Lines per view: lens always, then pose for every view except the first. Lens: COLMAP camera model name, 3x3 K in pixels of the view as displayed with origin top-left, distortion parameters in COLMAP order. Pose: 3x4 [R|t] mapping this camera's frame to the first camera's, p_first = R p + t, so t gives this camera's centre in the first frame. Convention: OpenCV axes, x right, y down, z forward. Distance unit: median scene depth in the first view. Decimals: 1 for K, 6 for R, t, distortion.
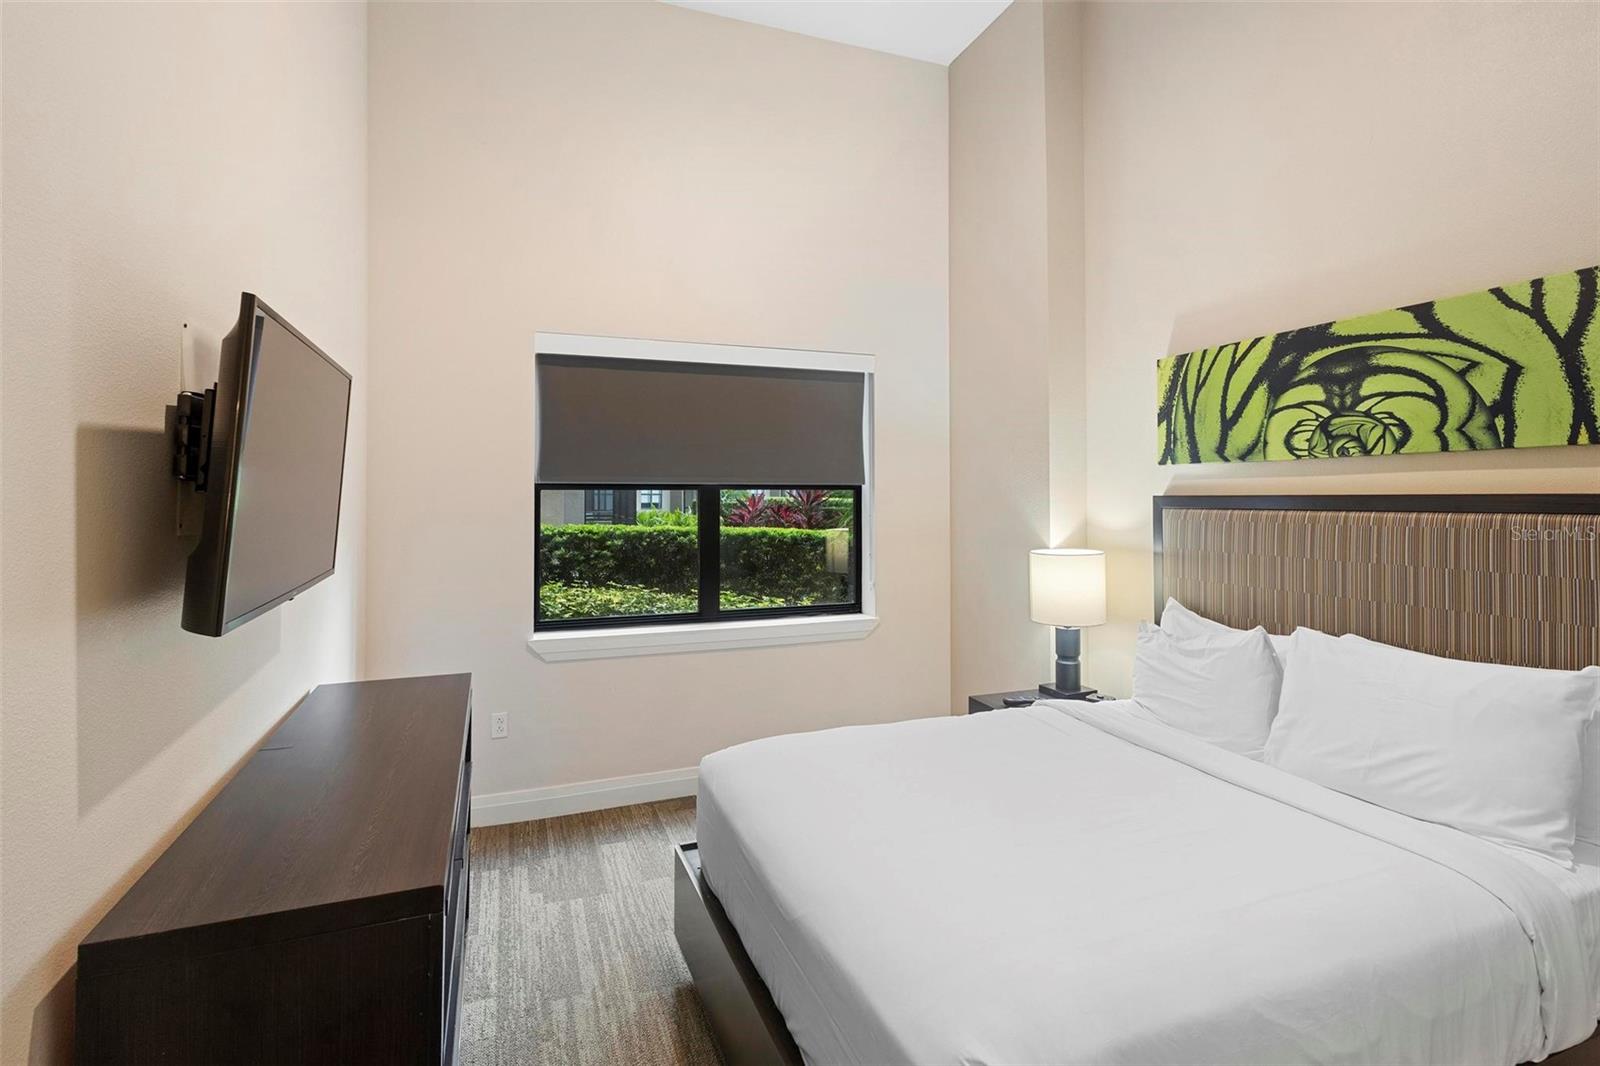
lens RADIAL K [[741.9, 0, 772.6], [0, 741.9, 480.3], [0, 0, 1]] dist [0.009373, -0.003665]
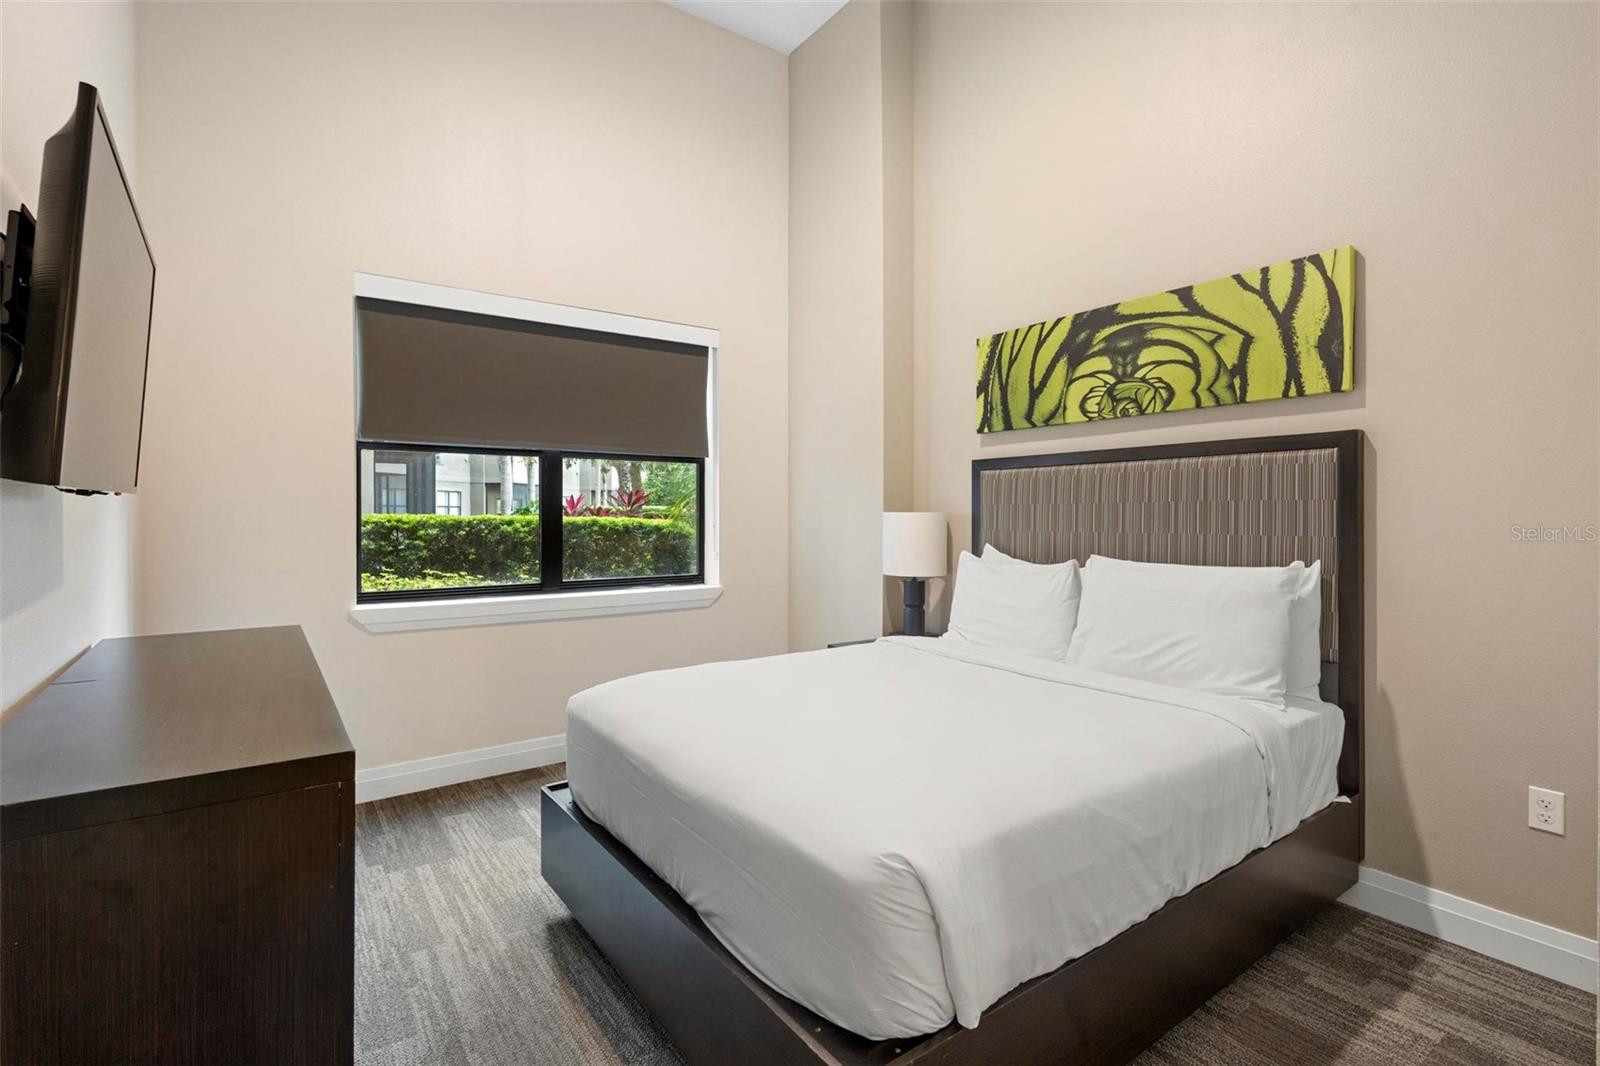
lens RADIAL K [[741.9, 0, 771.5], [0, 741.9, 520.0], [0, 0, 1]] dist [0.009373, -0.003665]
pose [[0.967462, 0.001224, 0.253014, -0.083093], [-0.007583, 0.999679, 0.024158, 0.108930], [-0.252903, -0.025291, 0.967161, -0.015560]]
